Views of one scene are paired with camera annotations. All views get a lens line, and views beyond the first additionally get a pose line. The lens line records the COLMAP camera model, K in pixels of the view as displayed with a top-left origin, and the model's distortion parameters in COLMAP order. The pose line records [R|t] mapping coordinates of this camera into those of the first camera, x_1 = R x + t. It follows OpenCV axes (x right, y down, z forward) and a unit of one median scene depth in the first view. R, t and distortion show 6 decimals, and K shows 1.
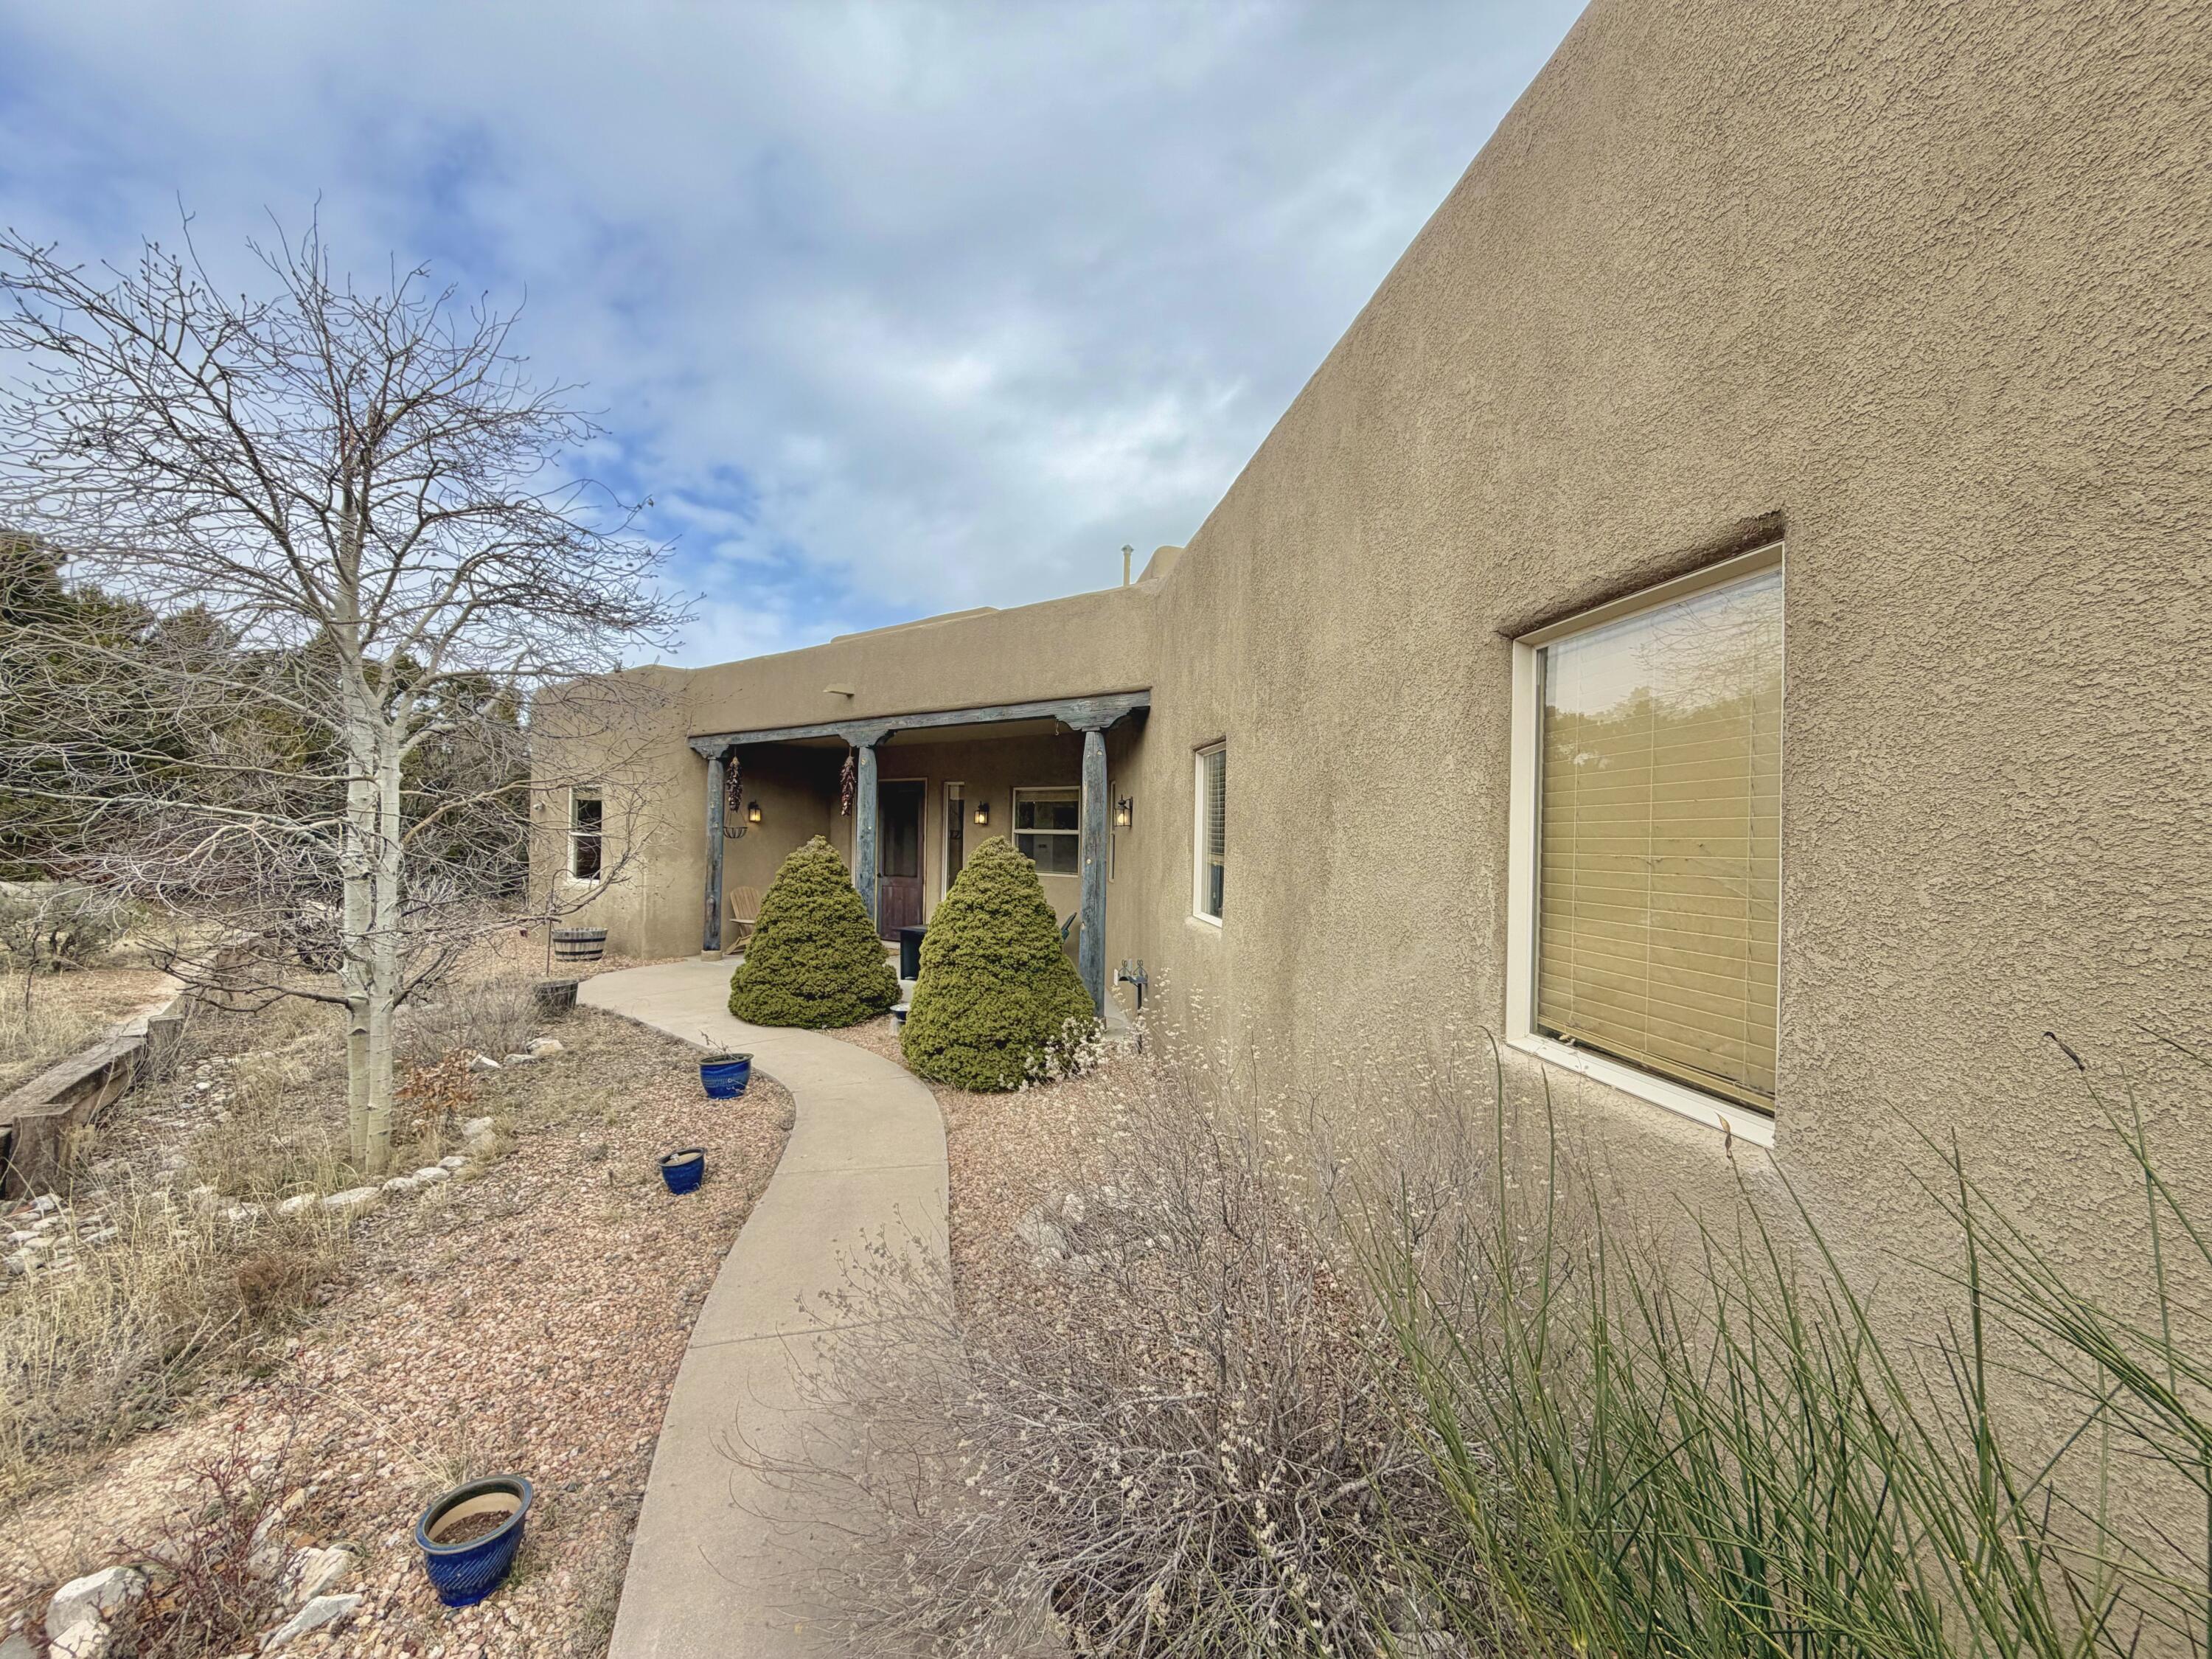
lens RADIAL K [[872.5, 0, 1106.0], [0, 872.5, 829.5], [0, 0, 1]] dist [-0.000974, -0.000231]
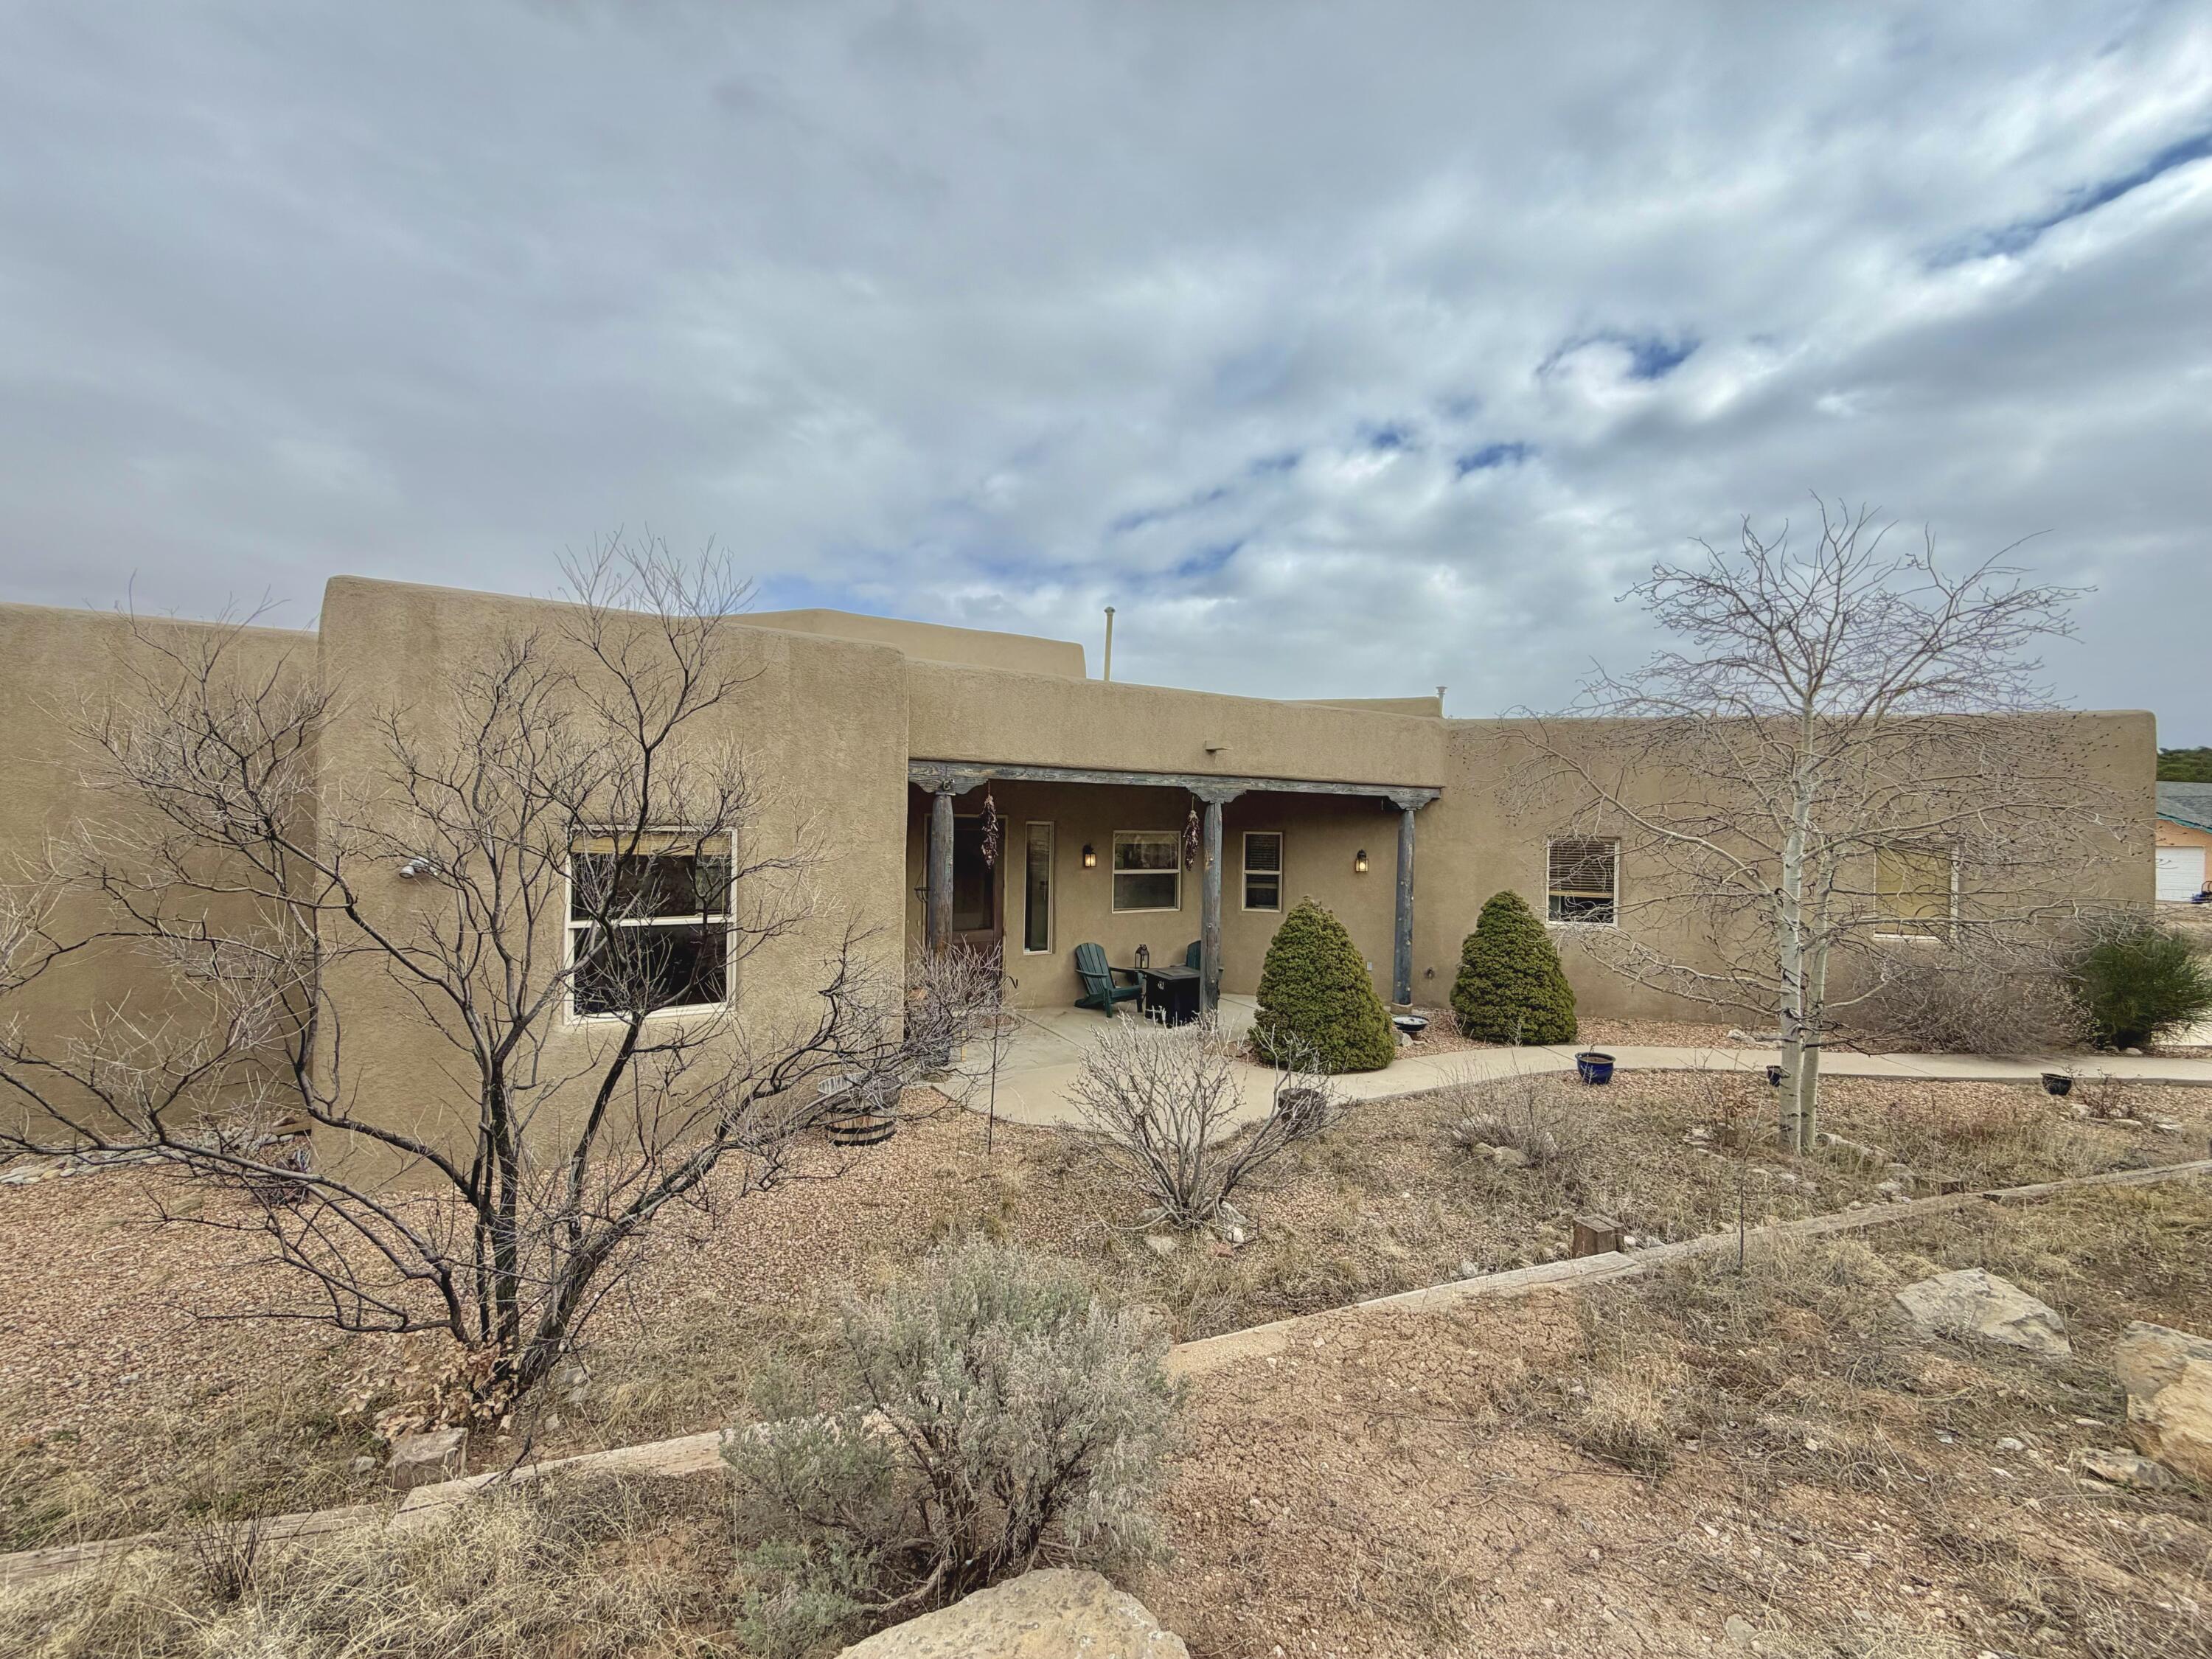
lens RADIAL K [[872.5, 0, 1106.0], [0, 872.5, 829.5], [0, 0, 1]] dist [-0.000974, -0.000231]
pose [[0.374353, -0.013311, 0.927191, -2.466317], [-0.012405, 0.999736, 0.019361, -0.159212], [-0.927203, -0.018750, 0.374089, 1.436073]]
